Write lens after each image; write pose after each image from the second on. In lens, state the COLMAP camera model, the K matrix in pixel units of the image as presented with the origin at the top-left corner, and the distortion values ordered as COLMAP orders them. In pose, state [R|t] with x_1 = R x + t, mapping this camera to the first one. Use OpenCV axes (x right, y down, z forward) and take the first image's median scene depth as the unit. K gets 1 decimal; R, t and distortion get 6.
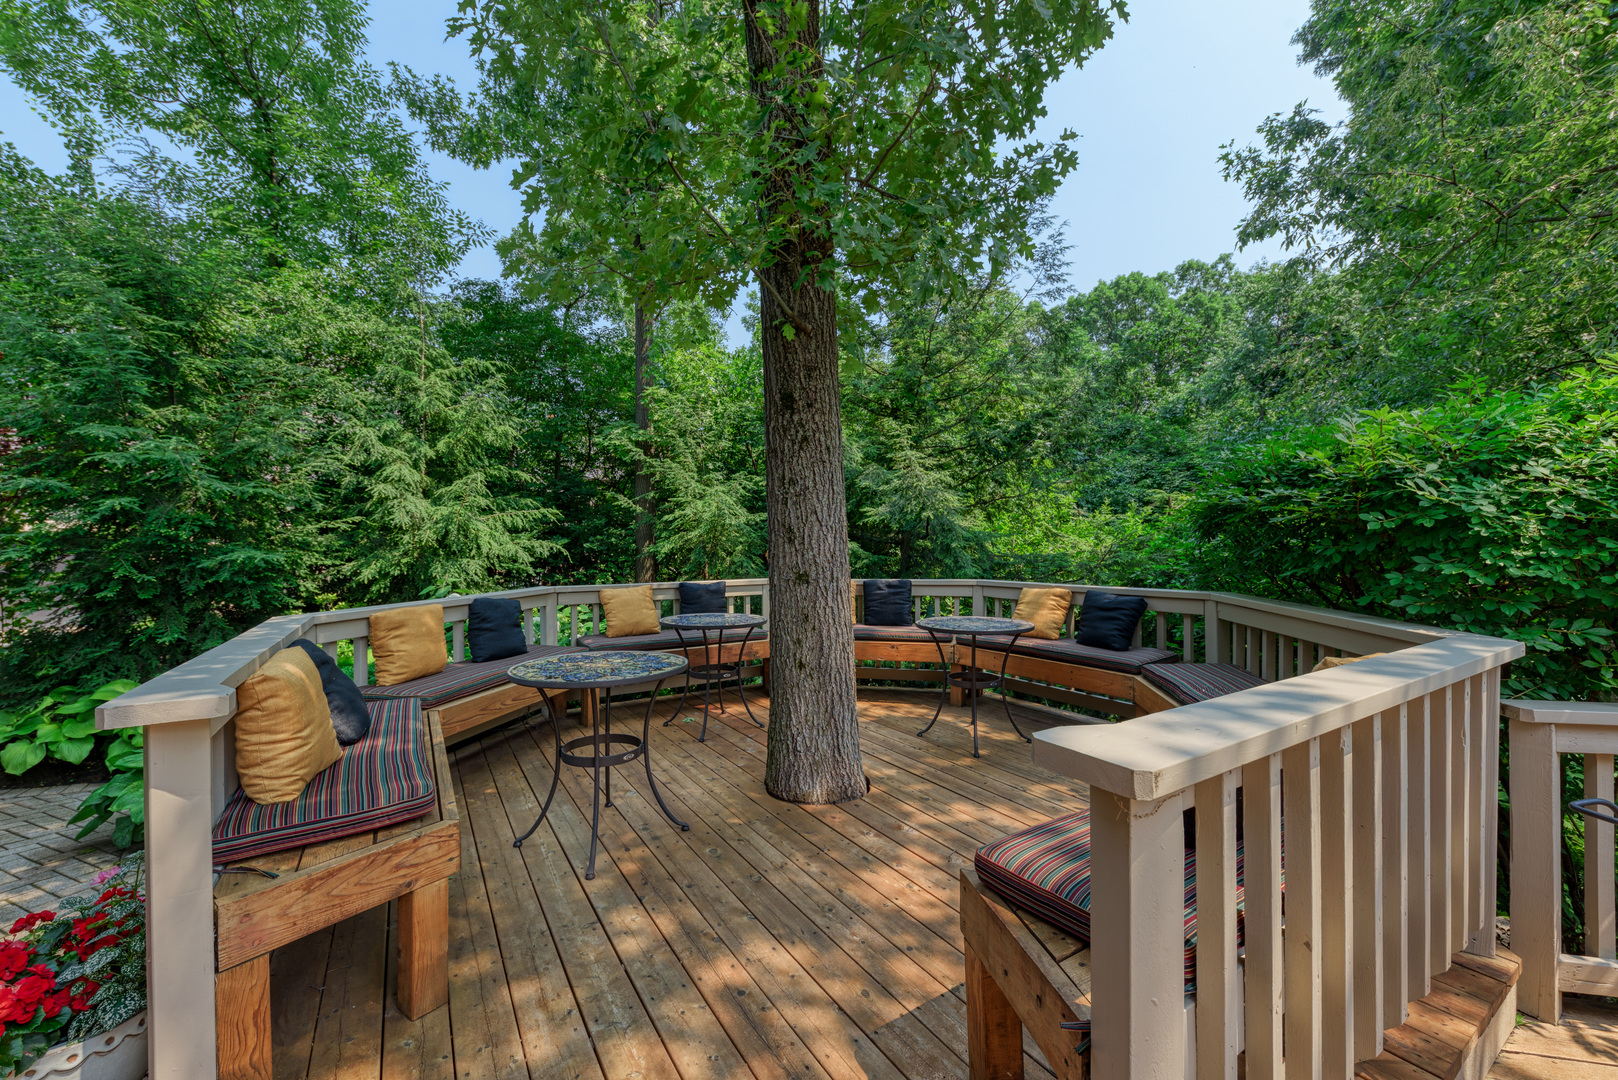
lens RADIAL K [[595.8, 0, 801.8], [0, 595.8, 545.3], [0, 0, 1]] dist [0.001002, -0.000079]
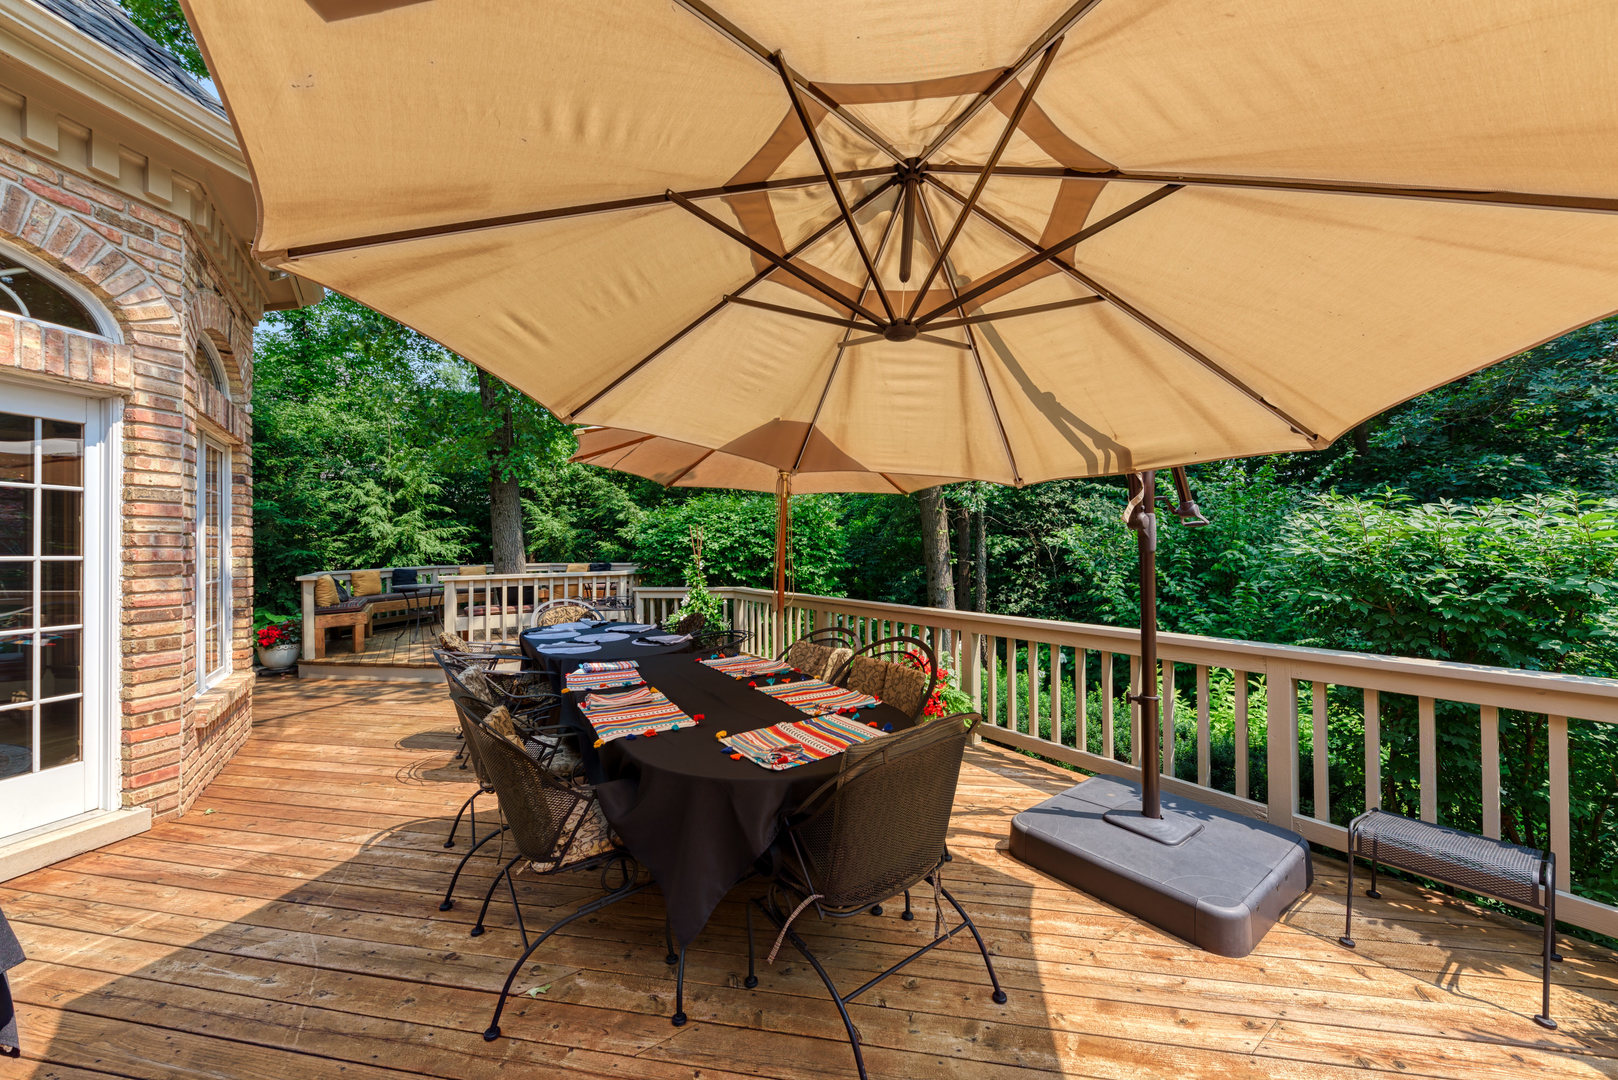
lens RADIAL K [[575.6, 0, 809.0], [0, 575.6, 540.0], [0, 0, 1]] dist [0.011613, -0.000150]
pose [[0.999944, -0.003930, 0.009820, 0.715988], [0.003998, 0.999968, -0.006933, -0.005465], [-0.009792, 0.006972, 0.999928, -0.897064]]
